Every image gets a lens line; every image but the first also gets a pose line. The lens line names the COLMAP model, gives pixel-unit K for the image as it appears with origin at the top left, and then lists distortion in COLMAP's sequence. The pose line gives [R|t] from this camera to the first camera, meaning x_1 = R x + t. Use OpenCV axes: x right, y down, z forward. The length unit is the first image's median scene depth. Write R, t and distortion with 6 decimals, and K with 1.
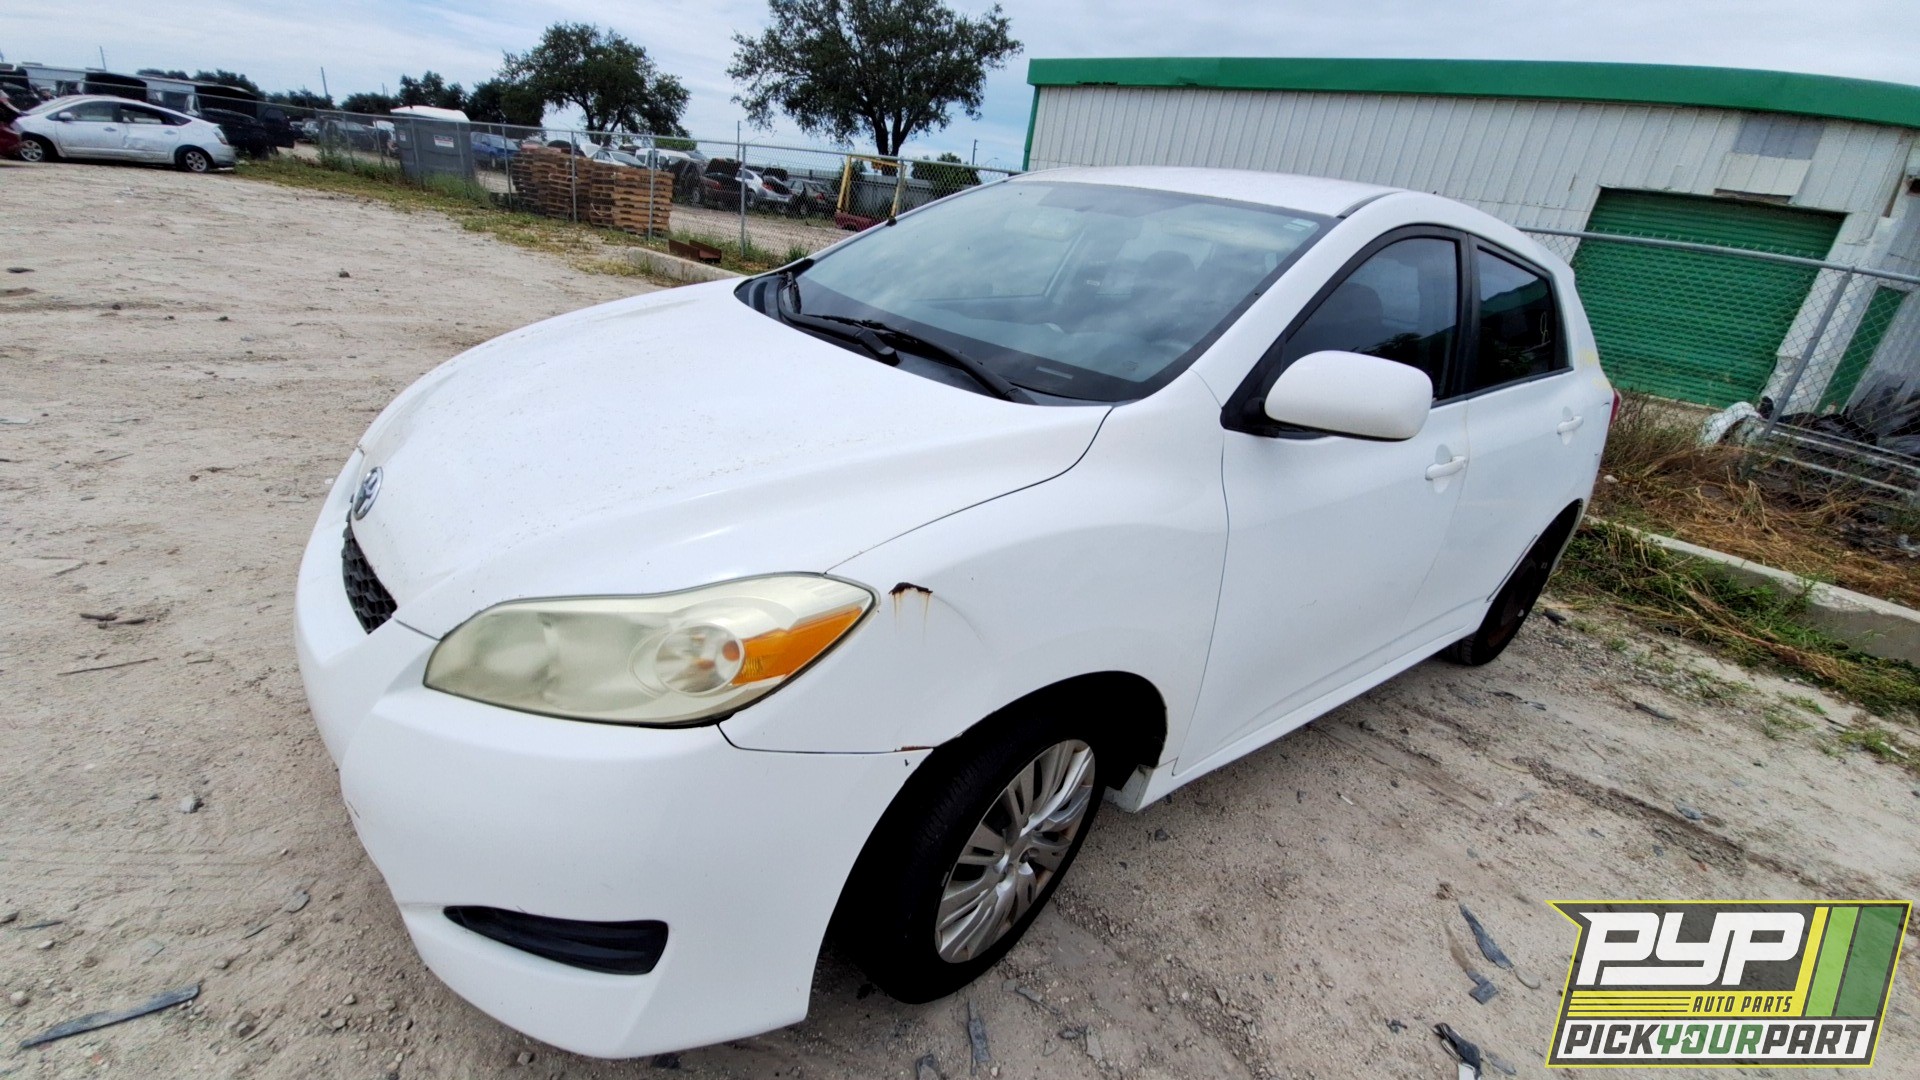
lens RADIAL K [[769.5, 0, 951.8], [0, 769.5, 548.6], [0, 0, 1]] dist [0.002200, -0.011969]
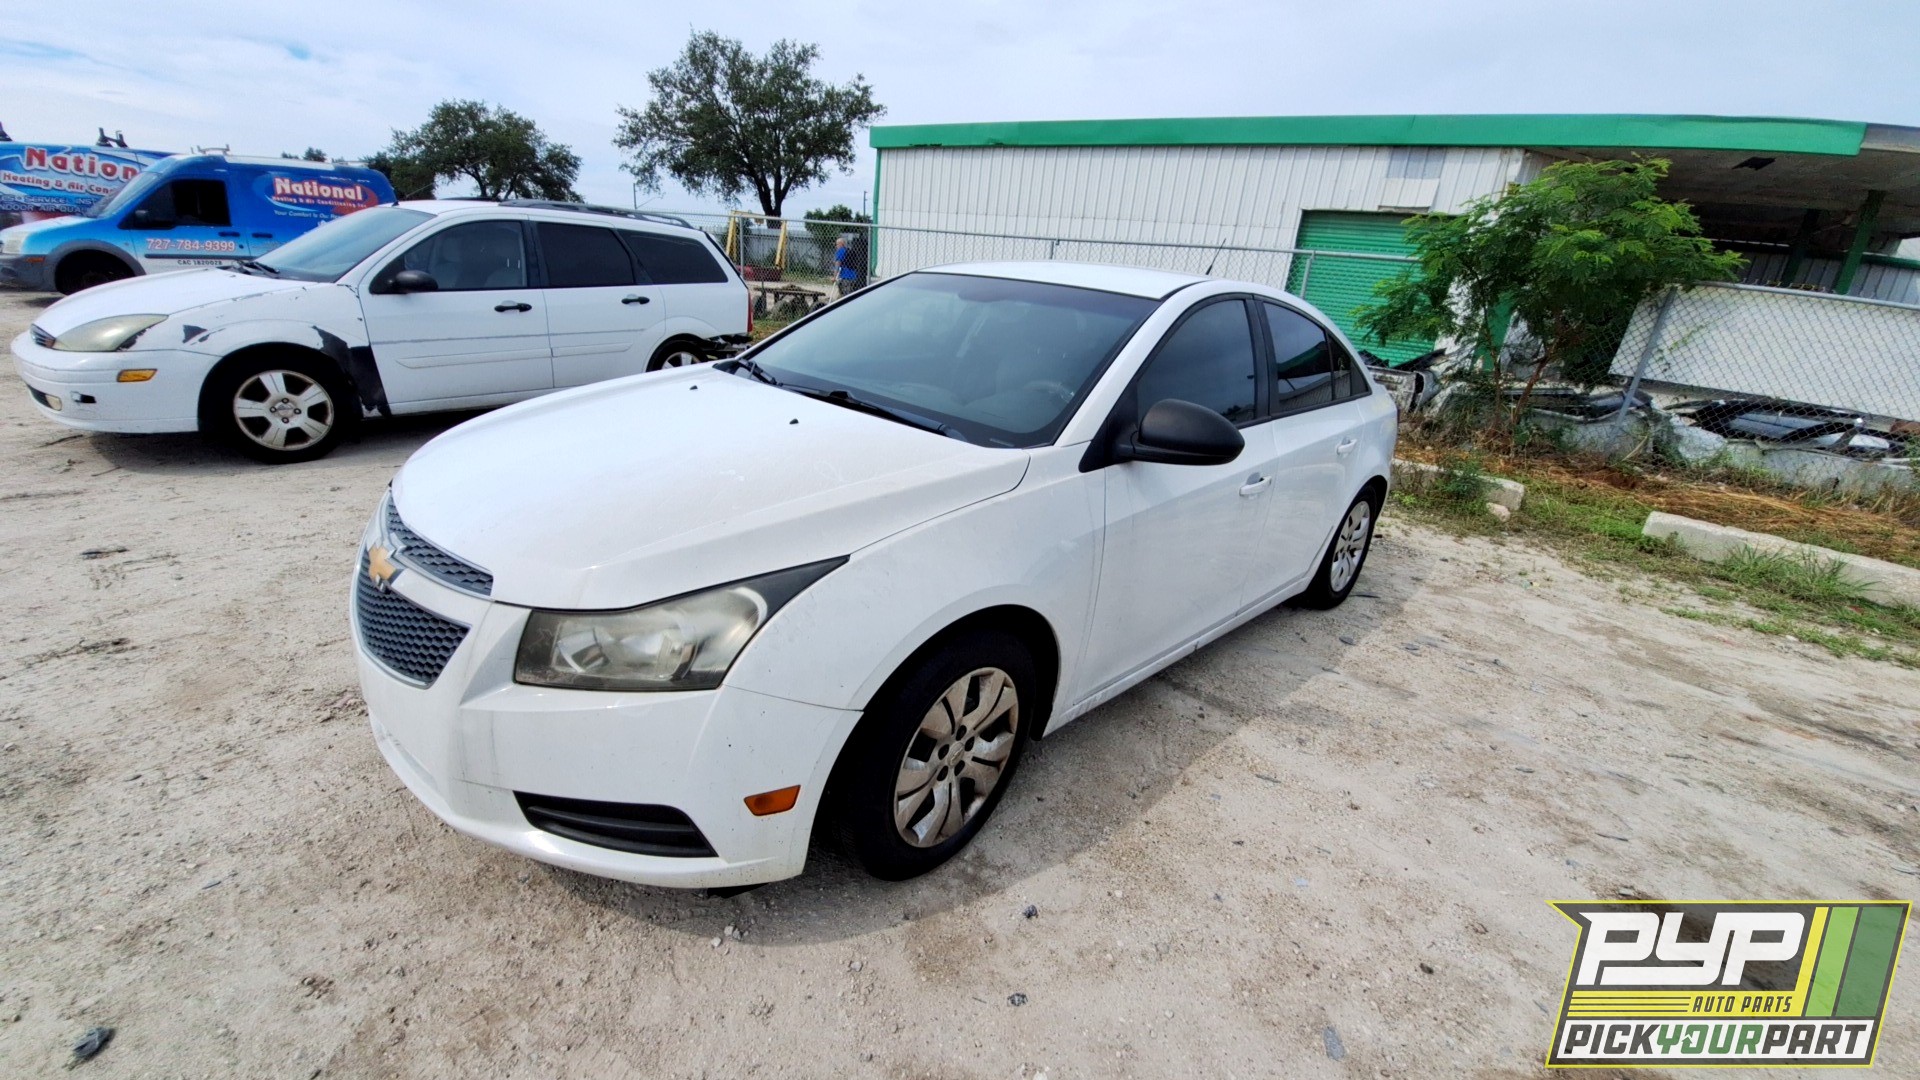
lens RADIAL K [[768.6, 0, 951.7], [0, 768.6, 545.1], [0, 0, 1]] dist [0.001209, -0.009859]
pose [[0.992548, -0.084428, 0.087864, 0.035795], [0.089061, 0.994760, -0.050214, 0.037717], [-0.083164, 0.057665, 0.994866, -0.077046]]
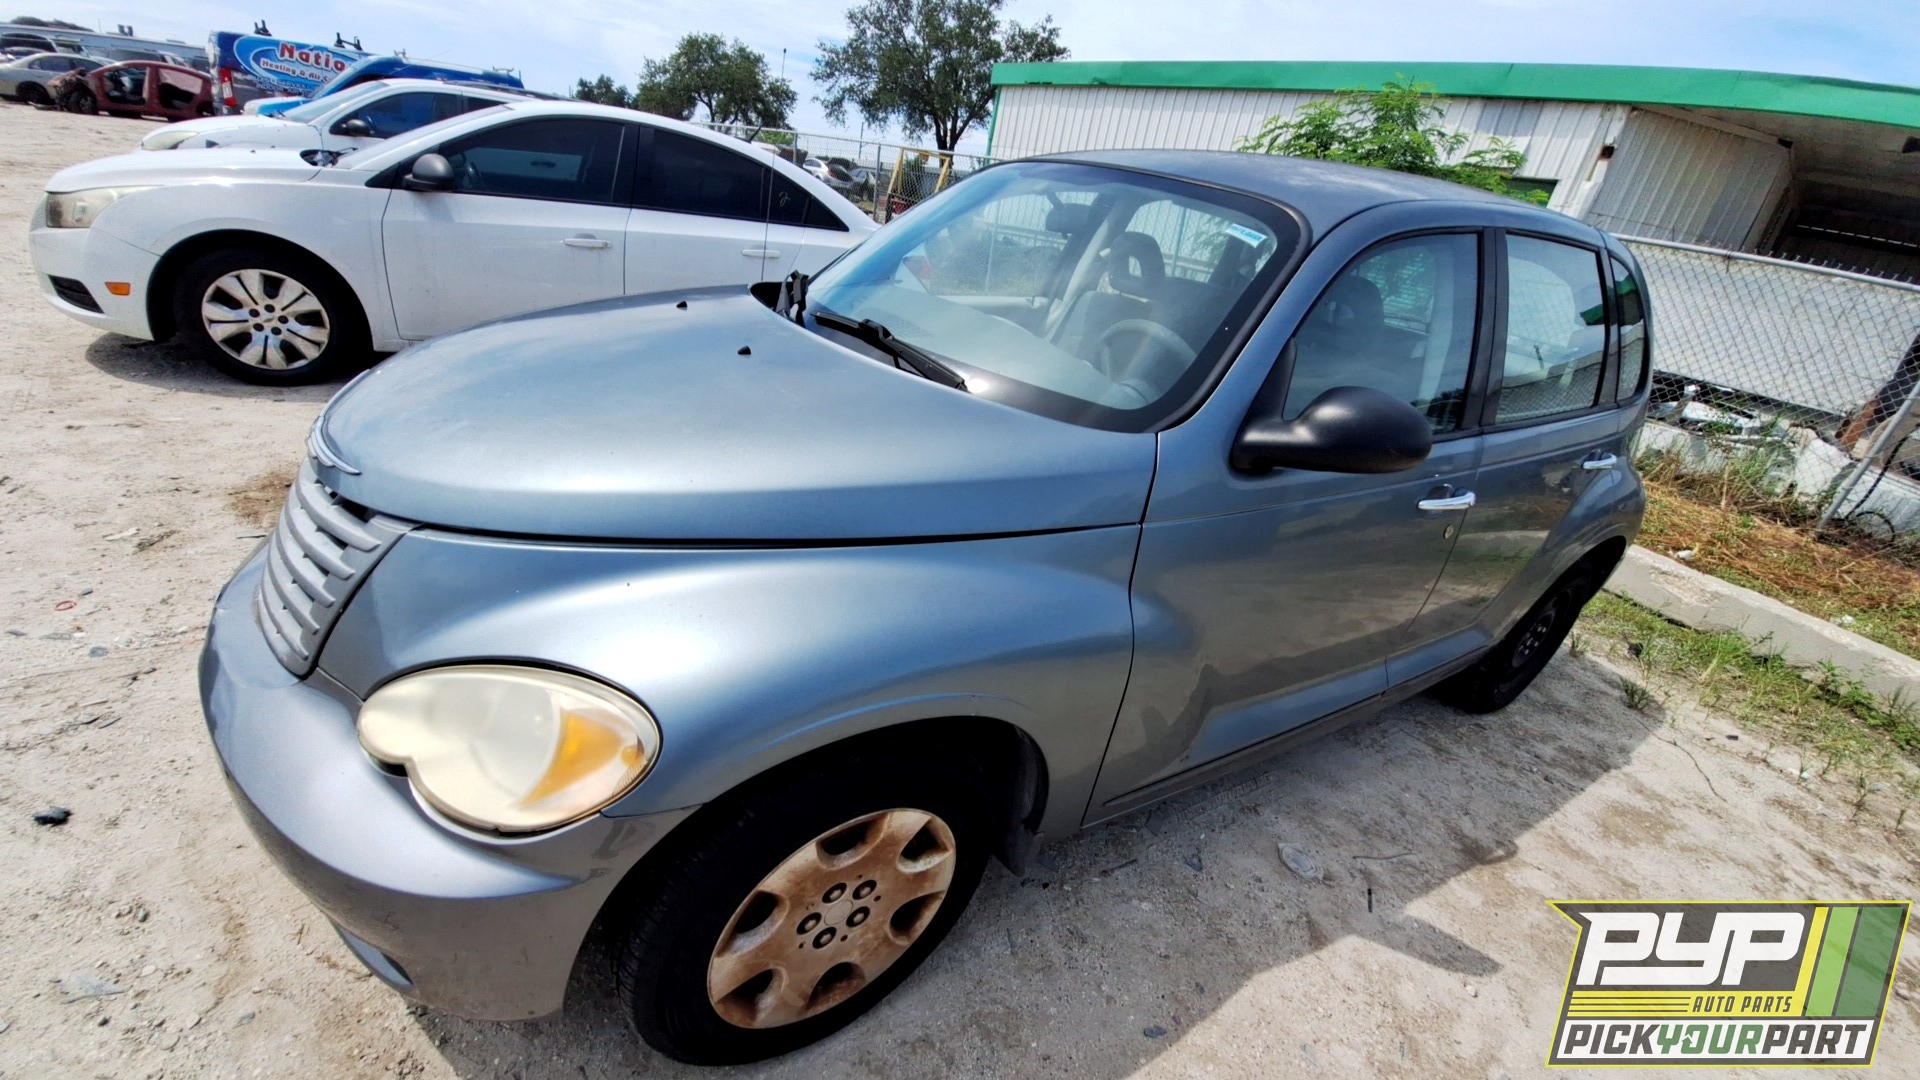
lens RADIAL K [[772.0, 0, 951.9], [0, 772.0, 547.8], [0, 0, 1]] dist [0.007029, -0.014867]
pose [[0.985740, 0.087156, -0.143943, 0.146812], [-0.088338, 0.996089, -0.001833, 0.071718], [0.143221, 0.014522, 0.989584, -0.111104]]
